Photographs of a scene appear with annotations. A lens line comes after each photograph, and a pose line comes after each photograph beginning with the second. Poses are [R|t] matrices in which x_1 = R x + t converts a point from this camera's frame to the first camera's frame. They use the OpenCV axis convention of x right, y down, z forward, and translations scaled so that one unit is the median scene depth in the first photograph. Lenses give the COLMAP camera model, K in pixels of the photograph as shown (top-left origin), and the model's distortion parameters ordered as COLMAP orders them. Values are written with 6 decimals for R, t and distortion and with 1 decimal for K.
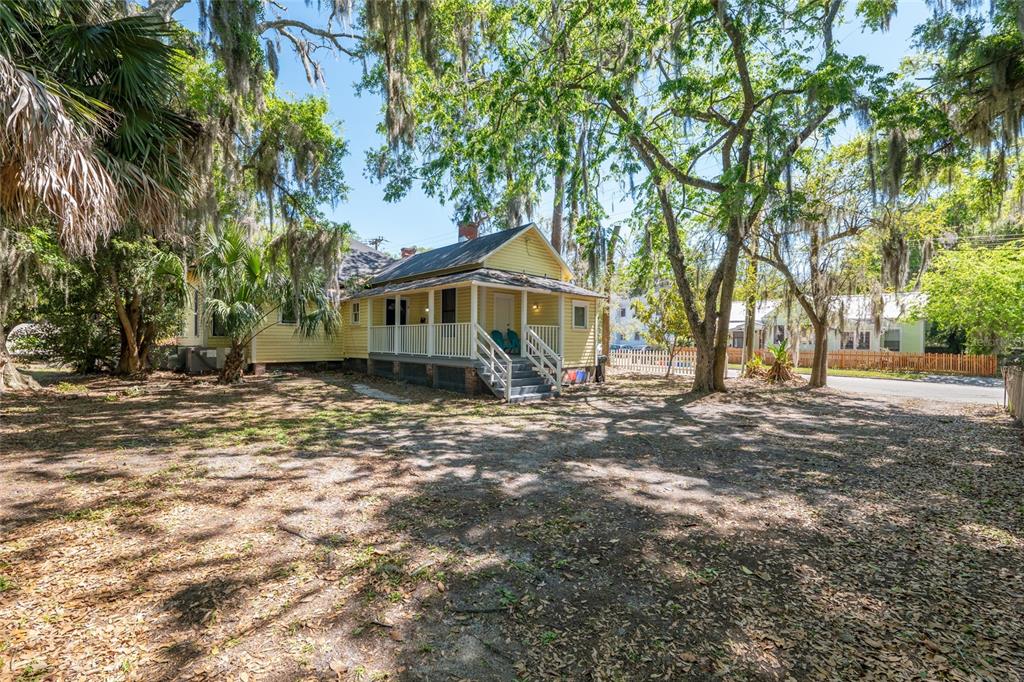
lens RADIAL K [[422.4, 0, 497.9], [0, 422.4, 341.2], [0, 0, 1]] dist [0.000217, 0.000055]
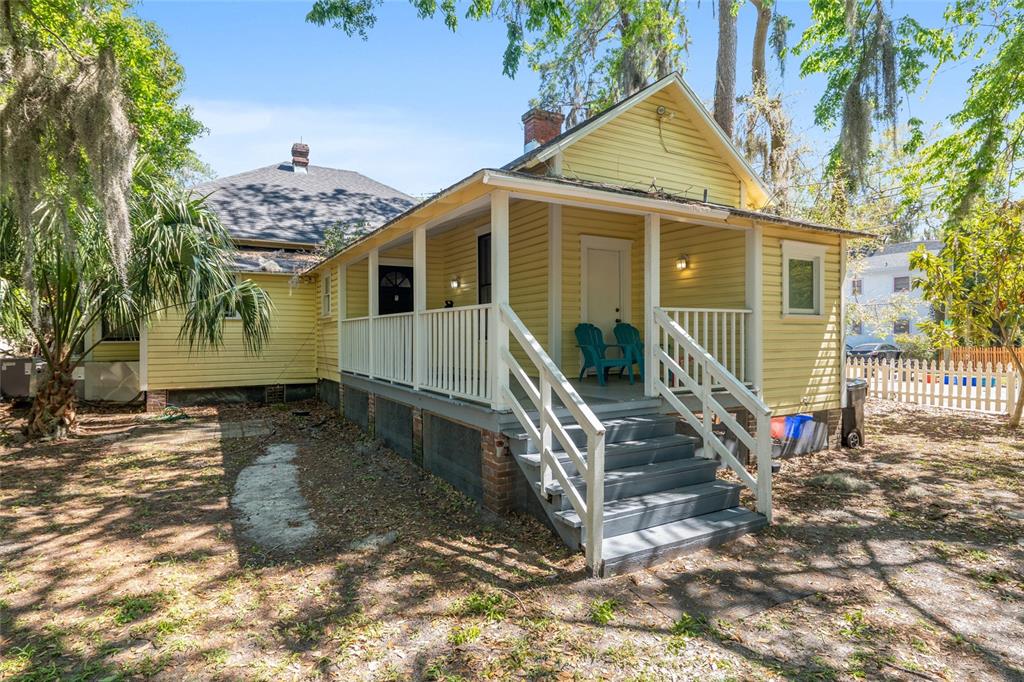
lens RADIAL K [[534.7, 0, 509.3], [0, 534.7, 338.6], [0, 0, 1]] dist [0.005078, -0.002715]
pose [[0.977239, -0.011306, -0.211839, 0.042210], [0.012076, 0.999924, 0.002343, -0.015658], [0.211796, -0.004848, 0.977302, 0.569822]]
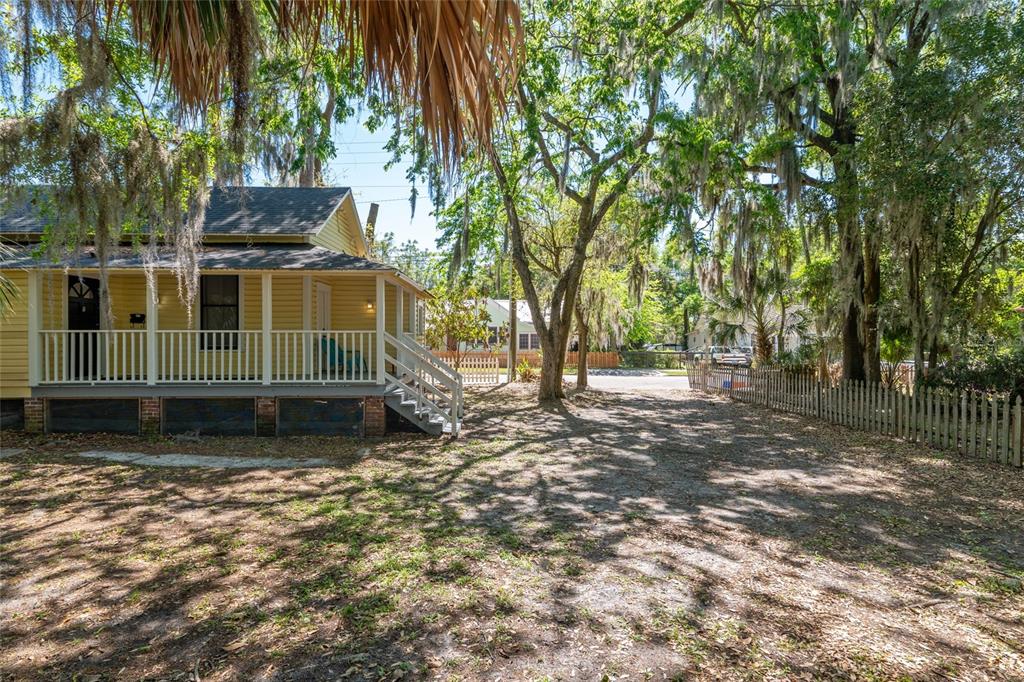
lens RADIAL K [[534.7, 0, 508.4], [0, 534.7, 341.5], [0, 0, 1]] dist [0.005078, -0.002715]
pose [[0.645313, -0.011678, 0.763829, -0.568132], [0.009017, 0.999930, 0.007670, -0.030443], [-0.763865, 0.001937, 0.645374, 0.279586]]
